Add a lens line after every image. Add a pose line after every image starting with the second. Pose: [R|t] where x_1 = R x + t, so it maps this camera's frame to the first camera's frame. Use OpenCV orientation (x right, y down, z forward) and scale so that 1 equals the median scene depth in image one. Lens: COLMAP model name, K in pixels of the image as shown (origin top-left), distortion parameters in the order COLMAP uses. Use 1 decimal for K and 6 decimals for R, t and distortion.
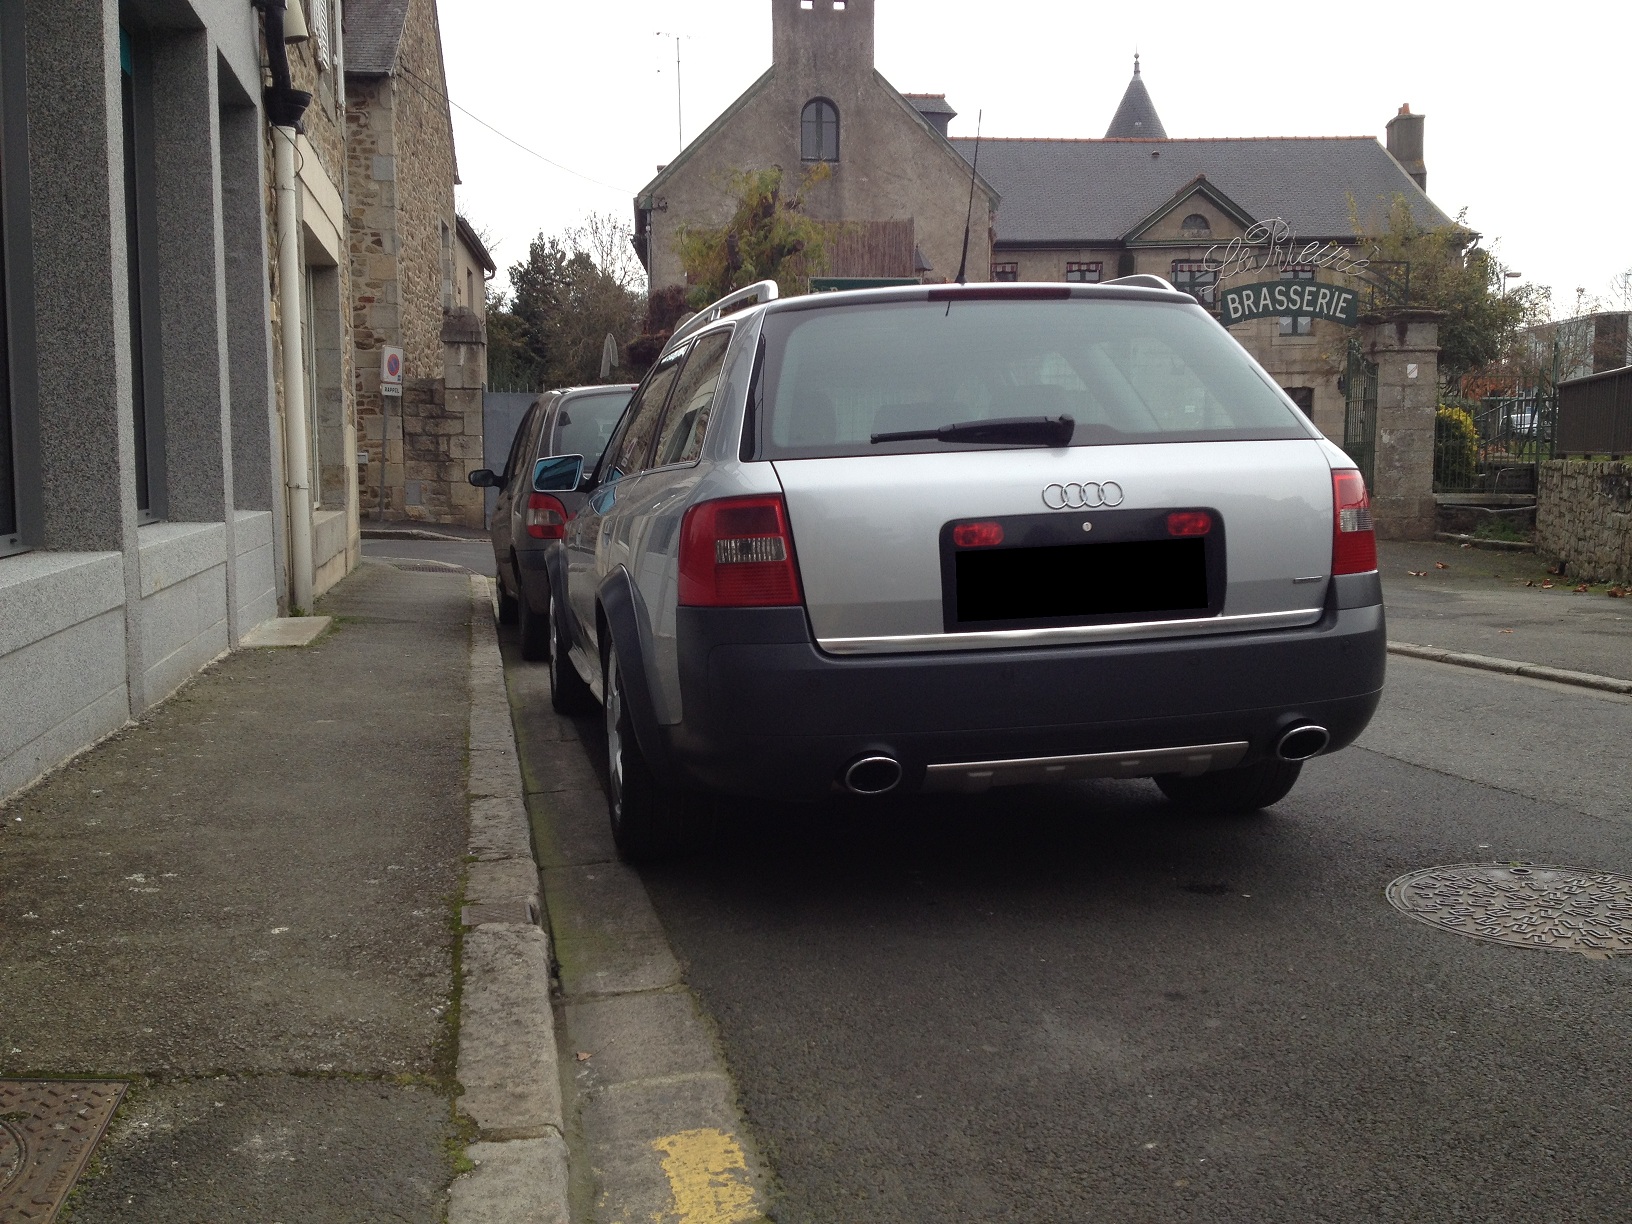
lens RADIAL K [[1694.5, 0, 816.0], [0, 1694.5, 612.0], [0, 0, 1]] dist [0.138165, -0.008894]
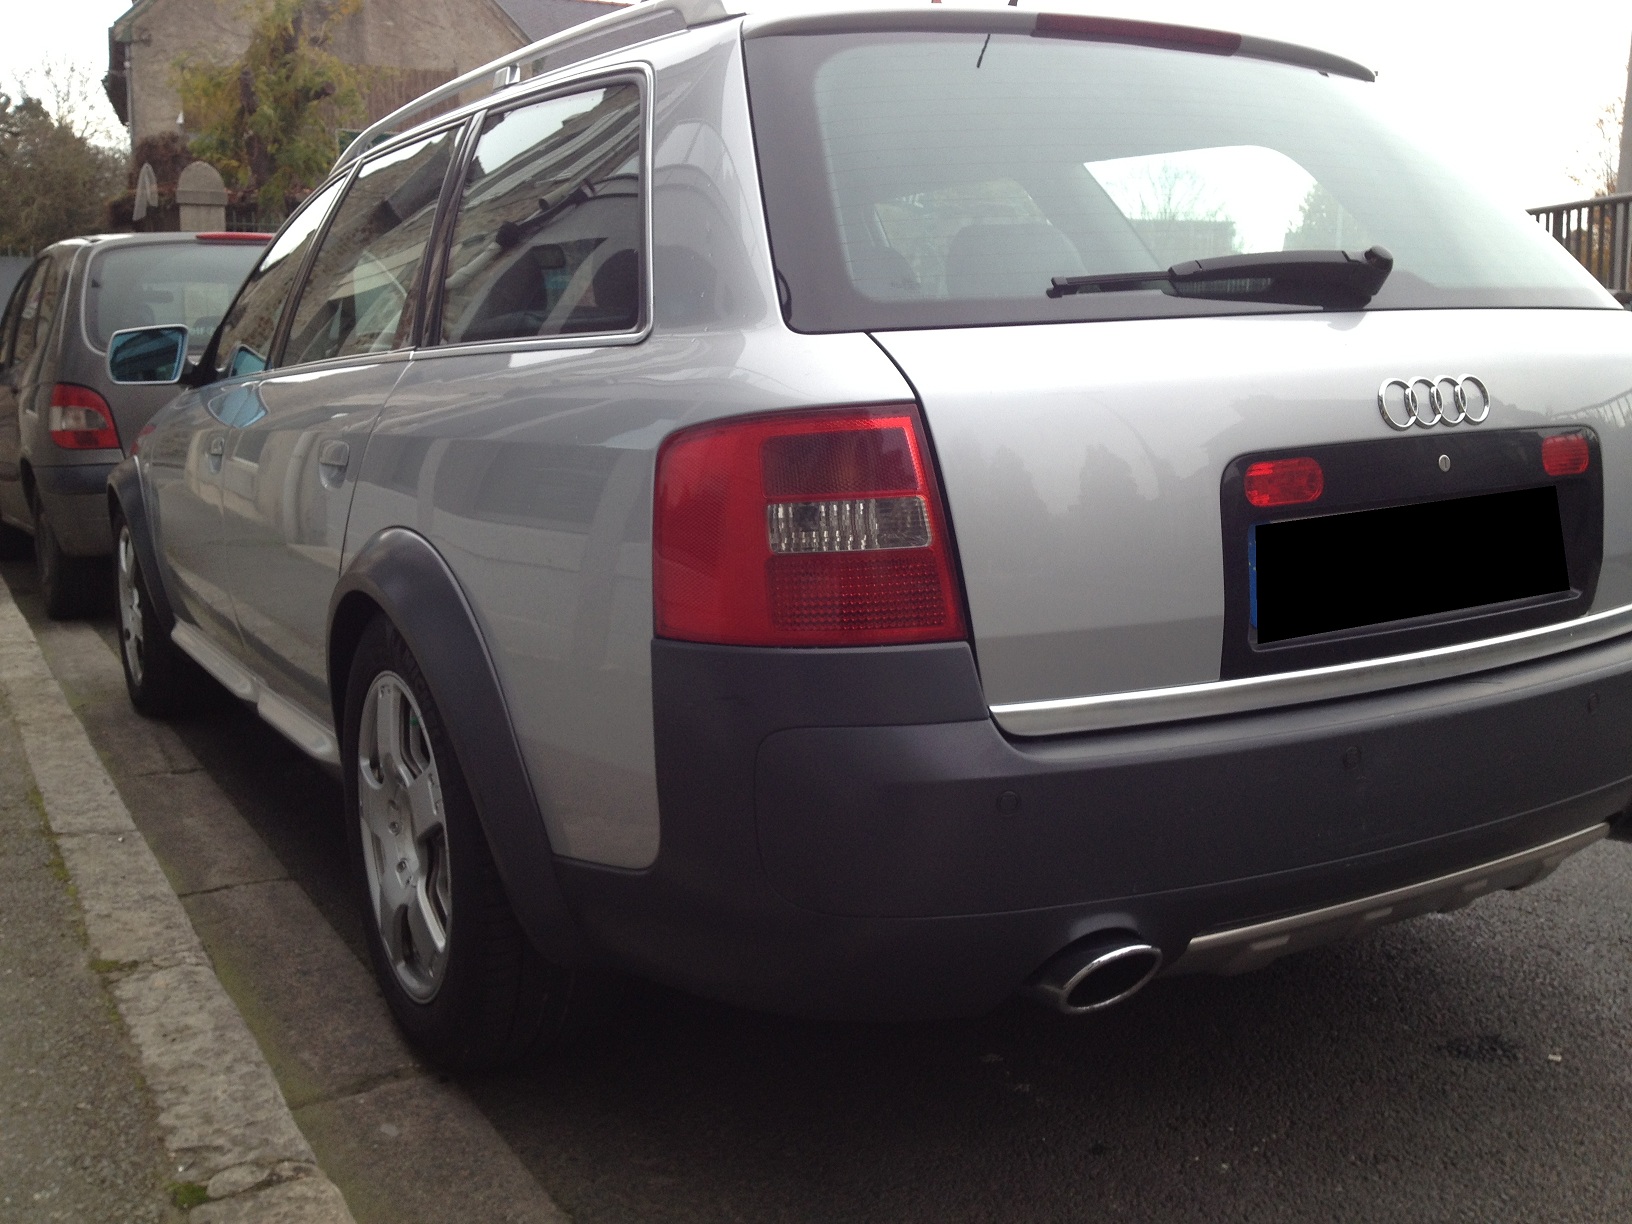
lens RADIAL K [[1620.0, 0, 816.0], [0, 1620.0, 612.0], [0, 0, 1]] dist [0.082563, -0.195083]
pose [[0.949468, -0.039897, 0.311318, -0.164767], [0.017835, 0.997143, 0.073395, -0.039967], [-0.313357, -0.064134, 0.947467, 0.514001]]
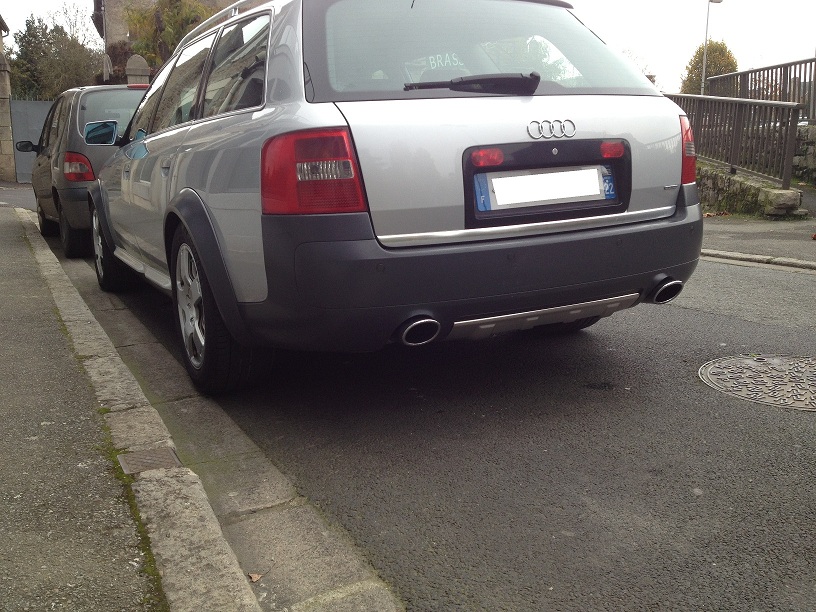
lens RADIAL K [[817.2, 0, 425.0], [0, 817.2, 309.4], [0, 0, 1]] dist [0.086020, -0.178632]
pose [[0.960351, -0.054686, 0.273377, -0.127847], [0.026485, 0.994034, 0.105804, 0.005667], [-0.277532, -0.094369, 0.956070, 0.313188]]
